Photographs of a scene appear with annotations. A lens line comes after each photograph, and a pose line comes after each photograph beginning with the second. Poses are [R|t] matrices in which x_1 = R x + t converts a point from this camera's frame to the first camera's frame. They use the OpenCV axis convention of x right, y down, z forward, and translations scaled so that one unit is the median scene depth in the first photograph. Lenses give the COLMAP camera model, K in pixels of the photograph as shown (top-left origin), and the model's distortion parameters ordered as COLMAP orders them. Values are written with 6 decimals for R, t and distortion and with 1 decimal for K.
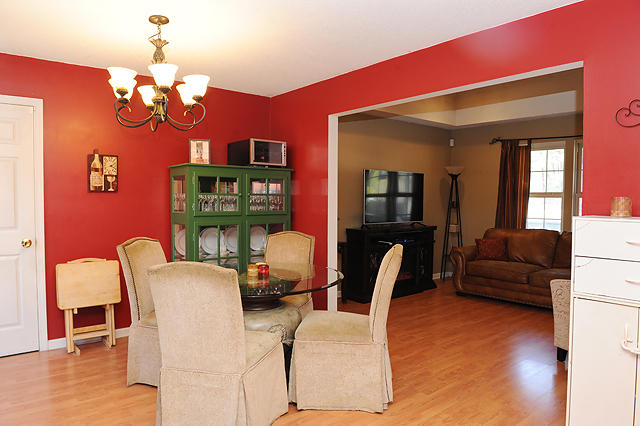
lens RADIAL K [[437.9, 0, 319.7], [0, 437.9, 214.6], [0, 0, 1]] dist [-0.037732, -0.000960]
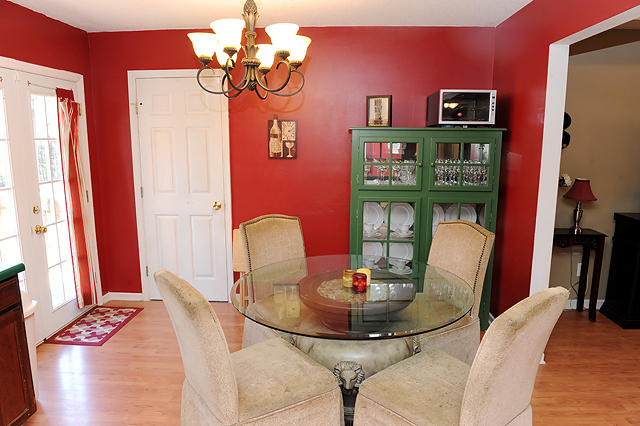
lens RADIAL K [[437.9, 0, 321.7], [0, 437.9, 215.3], [0, 0, 1]] dist [-0.037732, -0.000960]
pose [[0.740357, 0.116083, -0.662115, 0.196309], [-0.025182, 0.989075, 0.145248, -0.059783], [0.671742, -0.090862, 0.735192, 0.272267]]
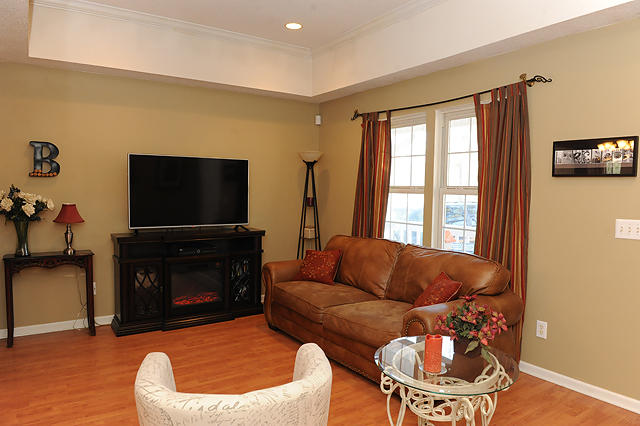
lens RADIAL K [[437.9, 0, 319.0], [0, 437.9, 213.2], [0, 0, 1]] dist [-0.037732, -0.000960]
pose [[0.994700, 0.014036, -0.101858, 0.610332], [-0.012622, 0.999815, 0.014508, -0.021715], [0.102043, -0.013146, 0.994693, 0.377321]]
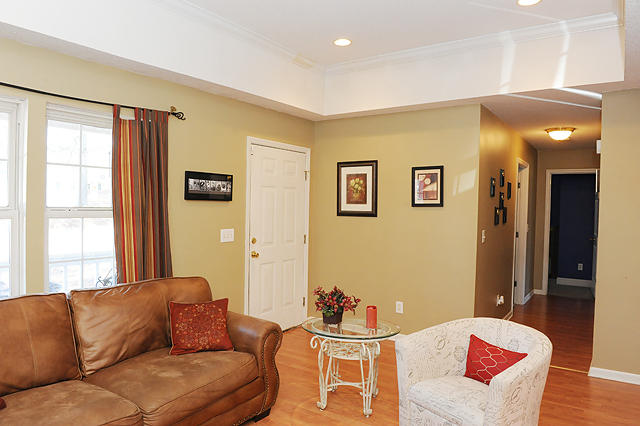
lens RADIAL K [[437.9, 0, 320.2], [0, 437.9, 213.6], [0, 0, 1]] dist [-0.037732, -0.000960]
pose [[-0.277457, -0.010325, 0.960683, -0.054132], [0.039805, 0.998960, 0.022232, -0.060557], [-0.959913, 0.044408, -0.276758, 1.187095]]
